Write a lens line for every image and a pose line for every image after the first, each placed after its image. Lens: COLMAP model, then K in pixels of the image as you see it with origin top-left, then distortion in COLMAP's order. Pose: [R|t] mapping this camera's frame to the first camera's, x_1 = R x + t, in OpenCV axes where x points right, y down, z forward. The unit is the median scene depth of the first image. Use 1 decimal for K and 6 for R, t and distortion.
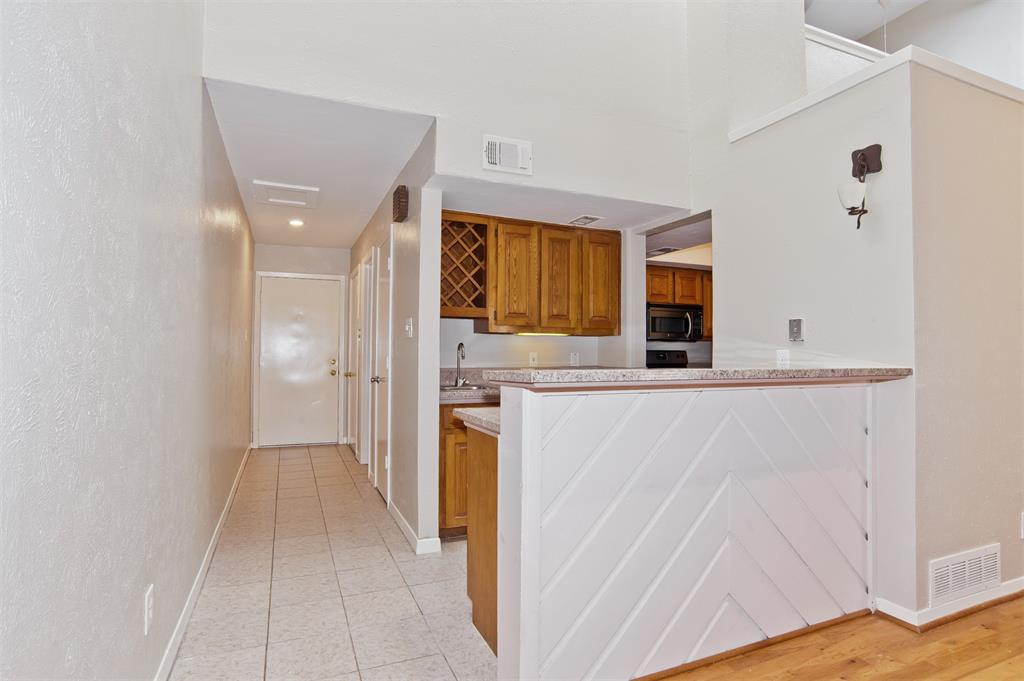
lens RADIAL K [[527.2, 0, 512.0], [0, 527.2, 340.5], [0, 0, 1]] dist [-0.081446, 0.041904]
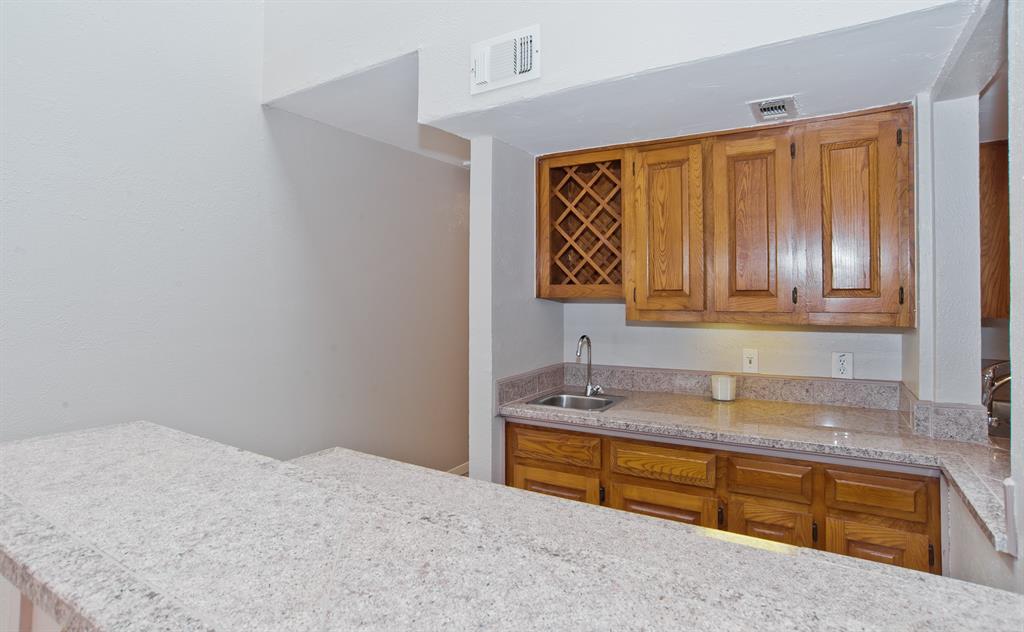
lens RADIAL K [[515.1, 0, 512.3], [0, 515.1, 291.5], [0, 0, 1]] dist [-0.047560, 0.002136]
pose [[0.581140, -0.013130, -0.813697, 0.397590], [0.022121, 0.999755, -0.000334, -0.054651], [0.813503, -0.017806, 0.581289, 0.501865]]
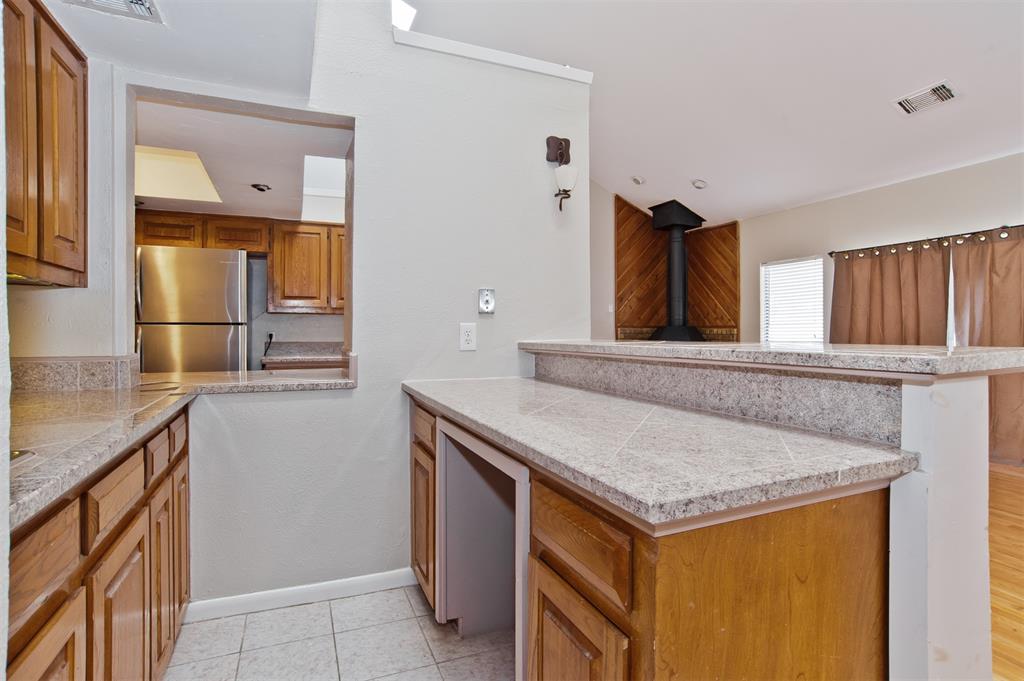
lens RADIAL K [[520.6, 0, 513.0], [0, 520.6, 336.3], [0, 0, 1]] dist [-0.082119, 0.051568]
pose [[-0.000577, -0.011577, 0.999933, -0.260733], [-0.021946, 0.999692, 0.011562, 0.021581], [-0.999759, -0.021938, -0.000831, 0.691938]]
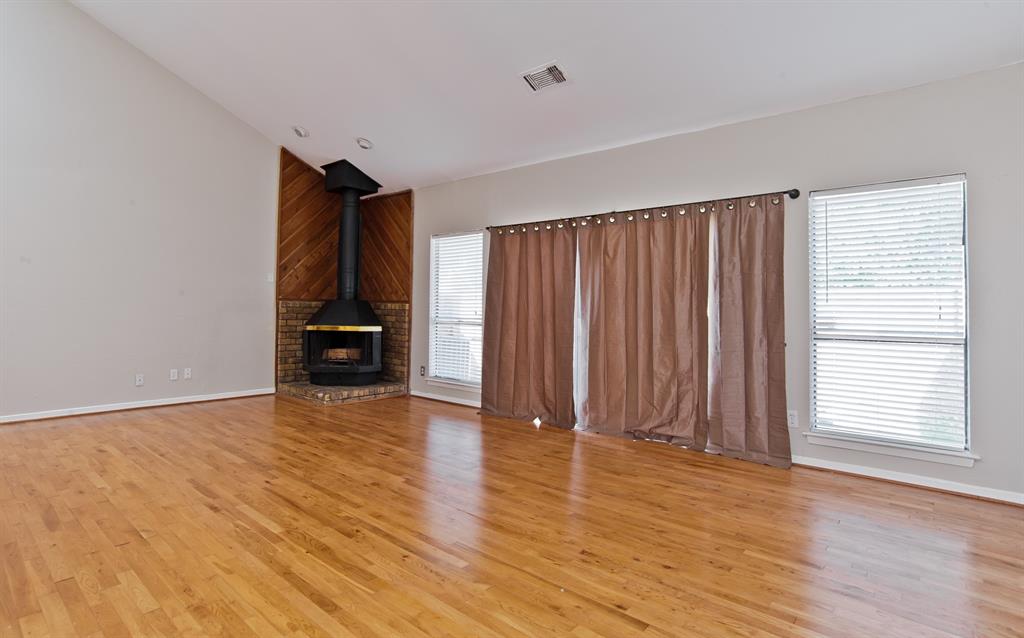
lens RADIAL K [[520.2, 0, 513.0], [0, 520.2, 292.1], [0, 0, 1]] dist [-0.057420, 0.000499]
pose [[-0.447179, 0.018768, 0.894248, -0.124793], [-0.033851, 0.998708, -0.037888, 0.012358], [-0.893804, -0.047214, -0.445966, 0.337913]]
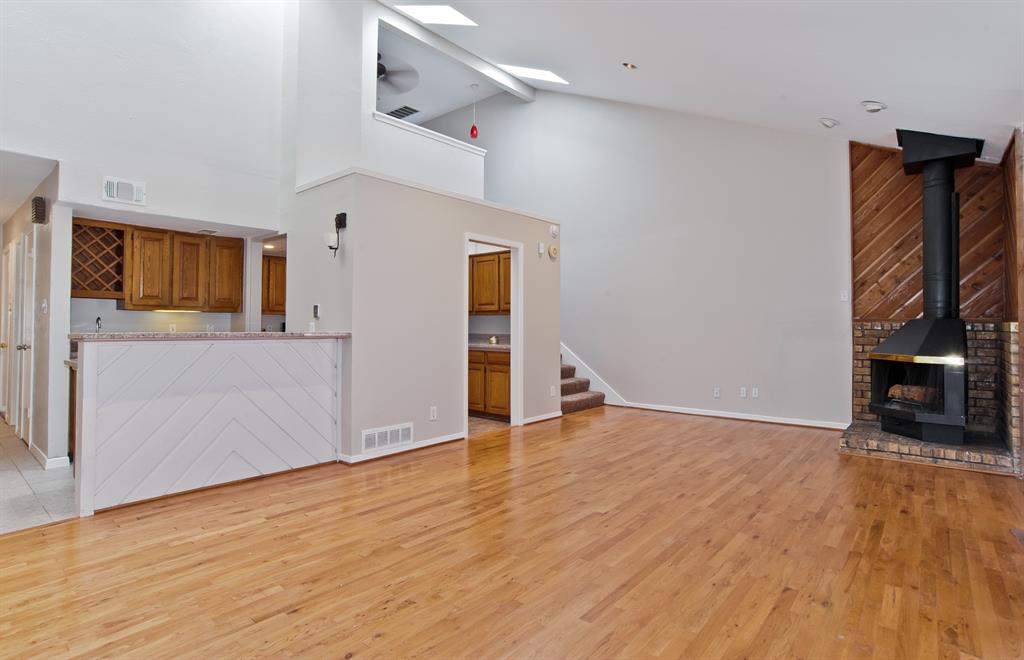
lens RADIAL K [[515.3, 0, 511.0], [0, 515.3, 319.9], [0, 0, 1]] dist [-0.083023, 0.046231]
pose [[0.893593, 0.004358, 0.448857, 0.267834], [-0.009002, 0.999926, 0.008213, -0.008314], [-0.448788, -0.011380, 0.893566, -0.597811]]
